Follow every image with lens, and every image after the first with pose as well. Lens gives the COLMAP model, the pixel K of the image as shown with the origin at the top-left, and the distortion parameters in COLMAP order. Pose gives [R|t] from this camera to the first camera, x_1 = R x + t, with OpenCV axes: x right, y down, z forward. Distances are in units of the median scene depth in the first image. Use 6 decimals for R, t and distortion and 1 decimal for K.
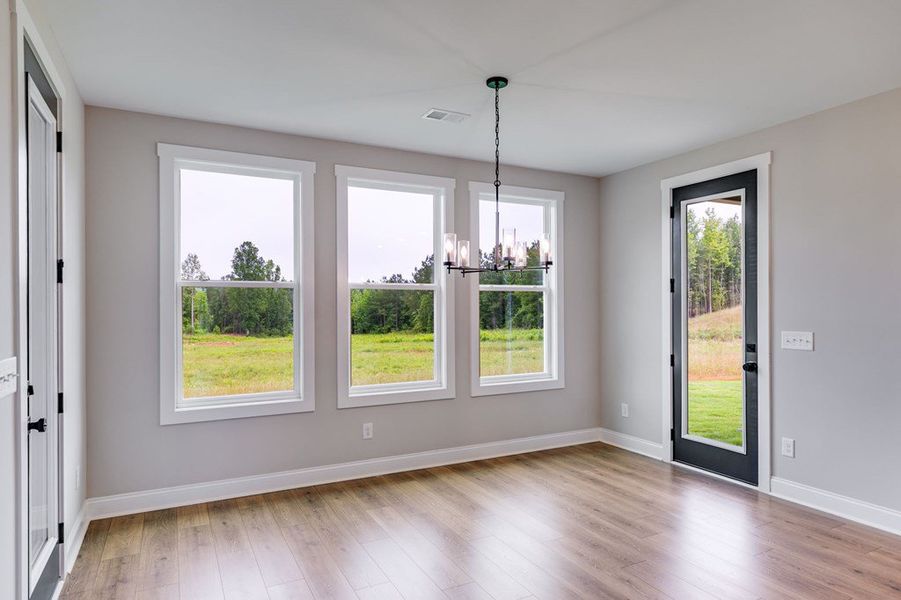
lens RADIAL K [[524.8, 0, 458.6], [0, 524.8, 297.9], [0, 0, 1]] dist [0.007429, 0.001043]
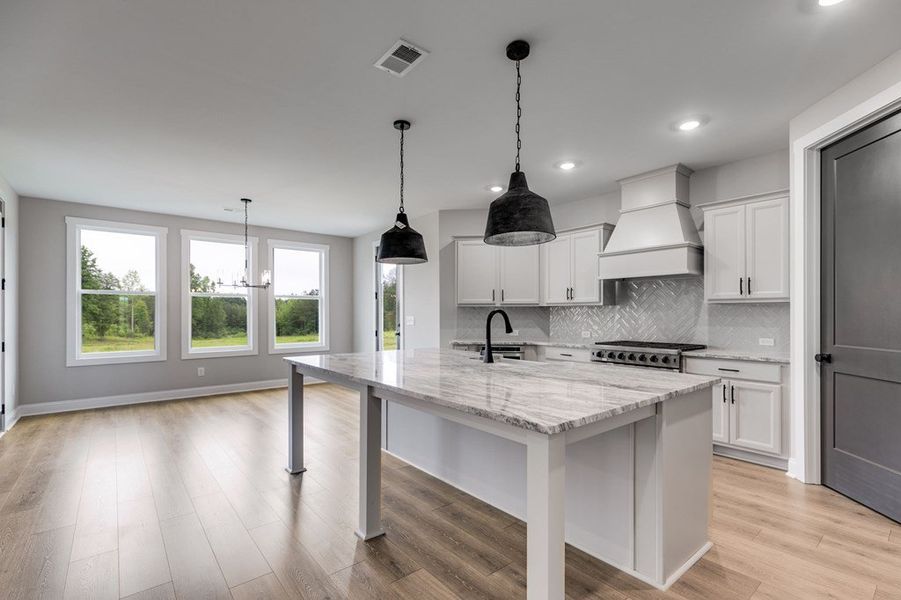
lens RADIAL K [[407.6, 0, 467.8], [0, 407.6, 307.6], [0, 0, 1]] dist [0.003967, -0.000496]
pose [[0.978151, 0.002982, 0.207875, 0.103237], [-0.002412, 0.999993, -0.002995, 0.006314], [-0.207882, 0.002428, 0.978151, -0.141274]]
